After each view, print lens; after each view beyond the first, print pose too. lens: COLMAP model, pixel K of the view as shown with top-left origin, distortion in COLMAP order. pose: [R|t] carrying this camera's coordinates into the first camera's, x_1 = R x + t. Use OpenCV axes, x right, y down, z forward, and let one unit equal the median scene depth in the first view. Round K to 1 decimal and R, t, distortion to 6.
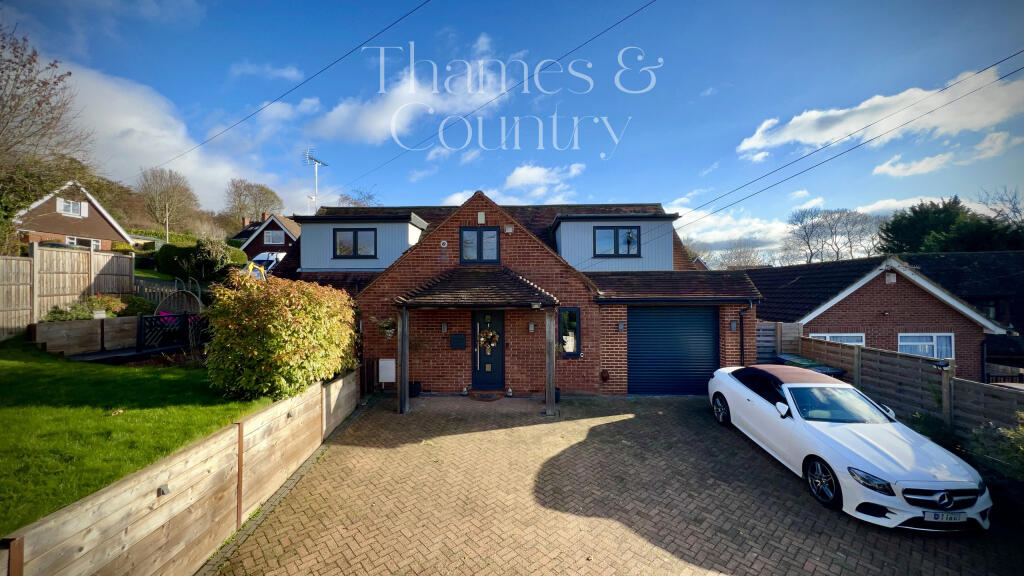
lens RADIAL K [[407.2, 0, 514.2], [0, 407.2, 288.6], [0, 0, 1]] dist [-0.001959, -0.000615]
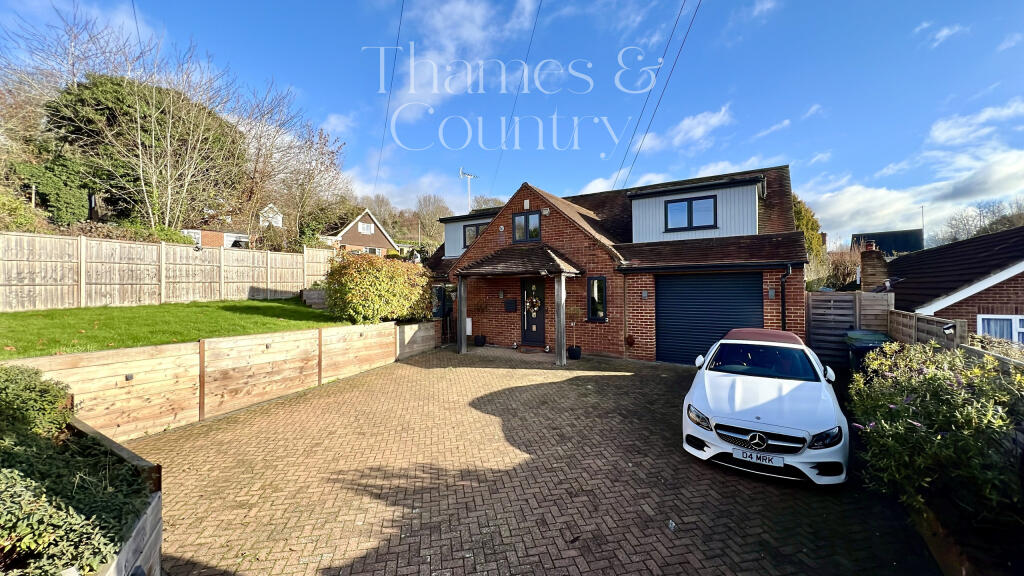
lens RADIAL K [[407.2, 0, 510.0], [0, 407.2, 287.7], [0, 0, 1]] dist [-0.001959, -0.000615]
pose [[0.853468, -0.004280, -0.521128, 0.547011], [0.007453, 0.999964, 0.003993, 0.075084], [0.521092, -0.007292, 0.853469, -0.071118]]
